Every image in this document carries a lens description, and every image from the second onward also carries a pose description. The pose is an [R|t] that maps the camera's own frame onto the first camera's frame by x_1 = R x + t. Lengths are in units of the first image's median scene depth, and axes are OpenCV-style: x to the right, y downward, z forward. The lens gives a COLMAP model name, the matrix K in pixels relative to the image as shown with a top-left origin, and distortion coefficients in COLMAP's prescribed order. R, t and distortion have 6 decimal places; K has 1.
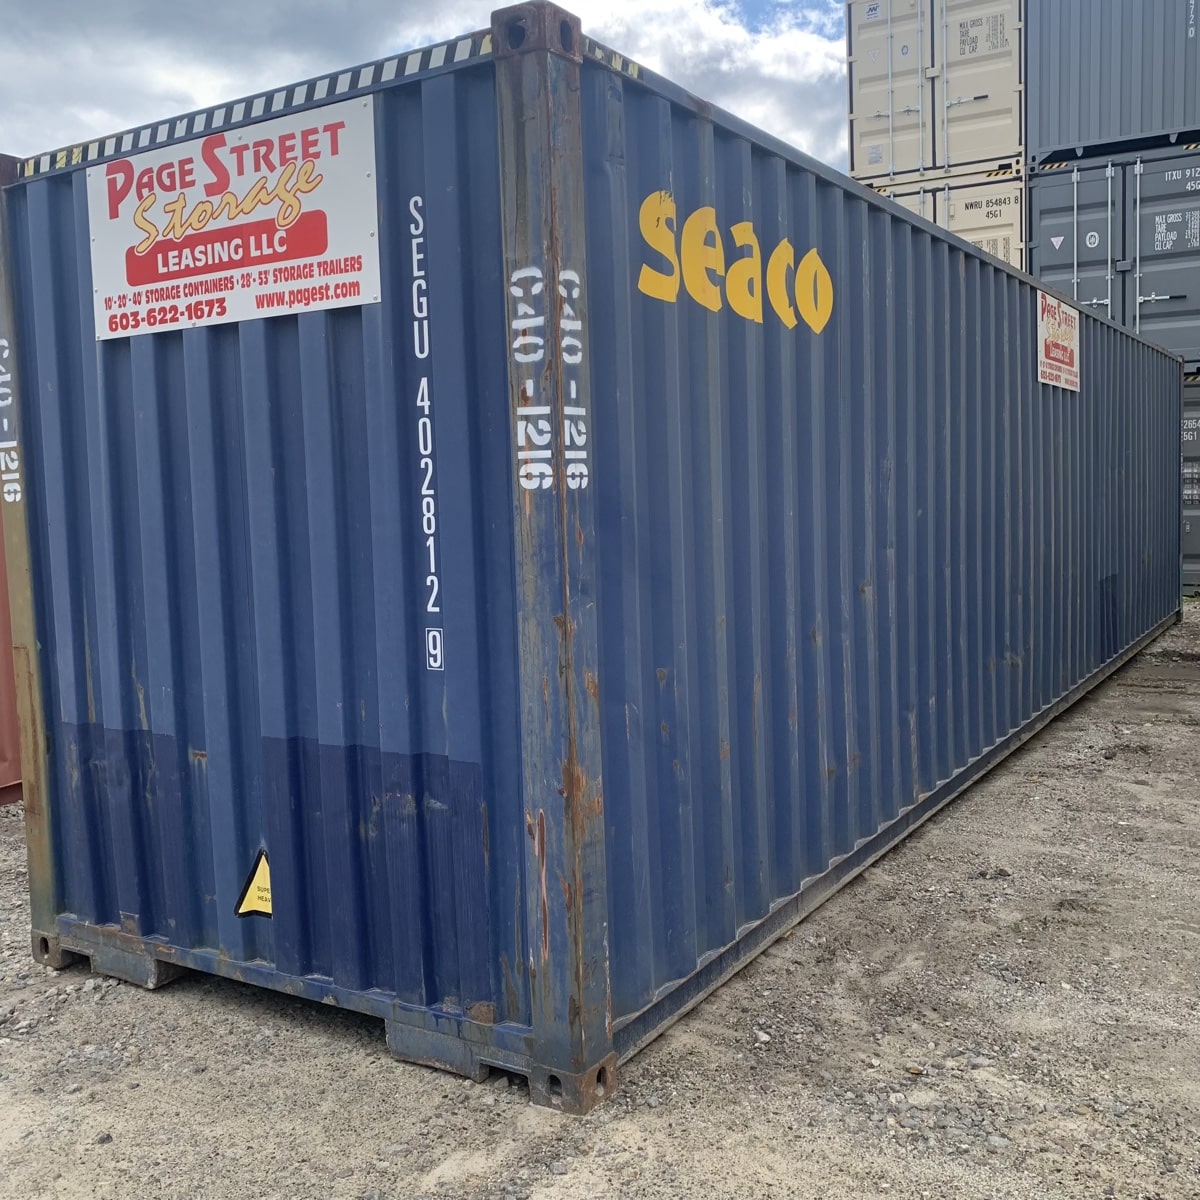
lens RADIAL K [[1201.1, 0, 598.7], [0, 1201.1, 594.5], [0, 0, 1]] dist [0.012526, 0.000000]
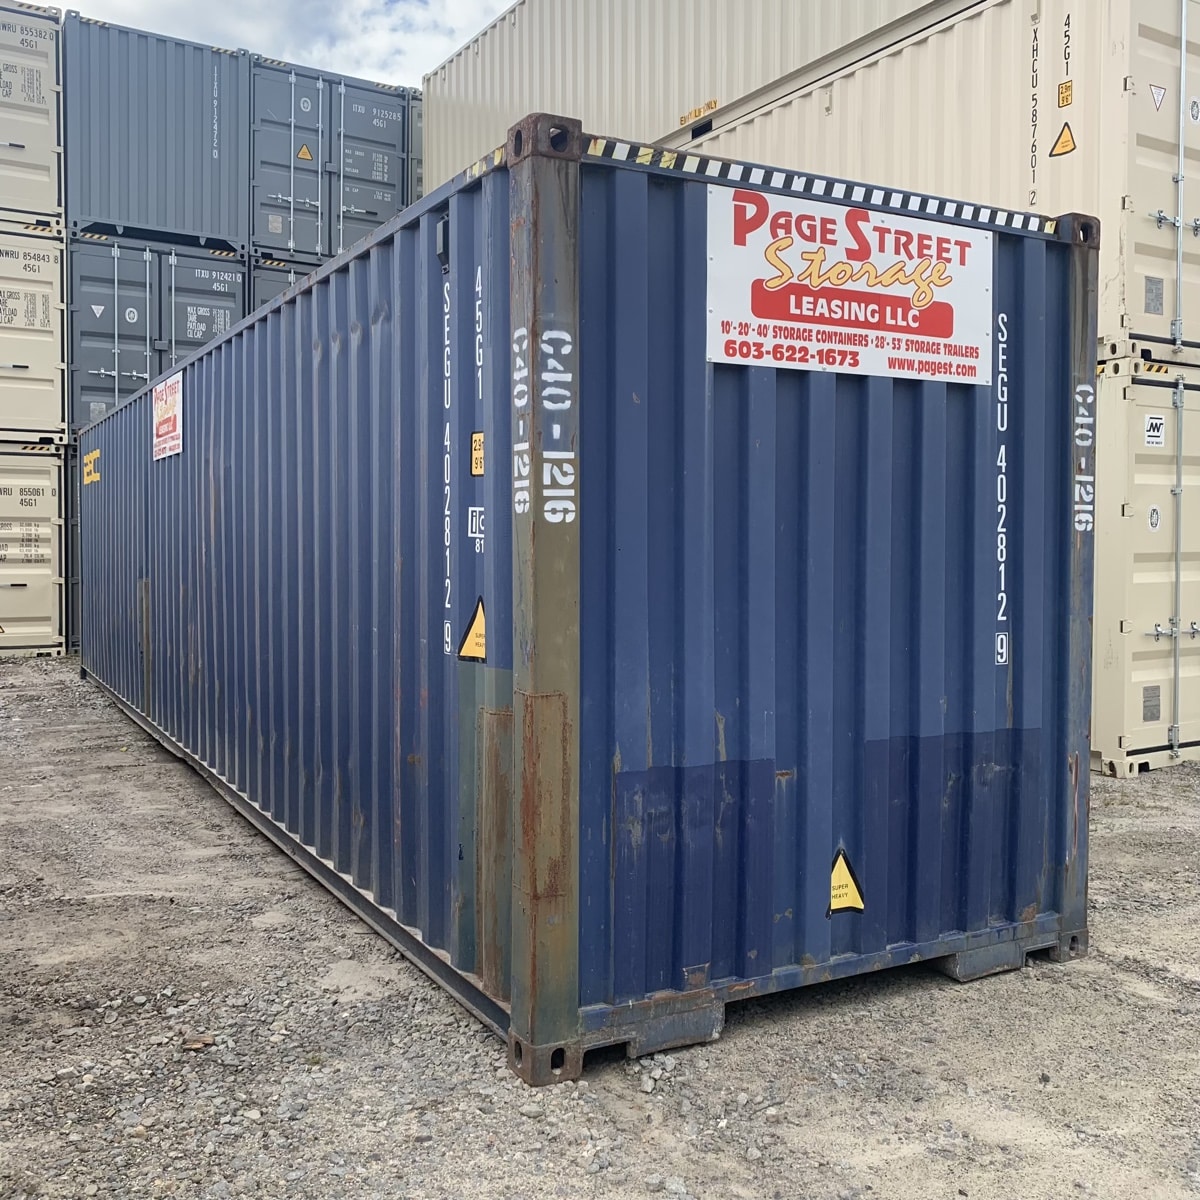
lens RADIAL K [[1201.1, 0, 597.2], [0, 1201.1, 593.3], [0, 0, 1]] dist [0.012526, 0.000000]
pose [[0.508555, -0.007373, 0.860998, -1.372290], [0.059028, 0.997909, -0.026320, -0.005869], [-0.859004, 0.064208, 0.507927, 0.637975]]
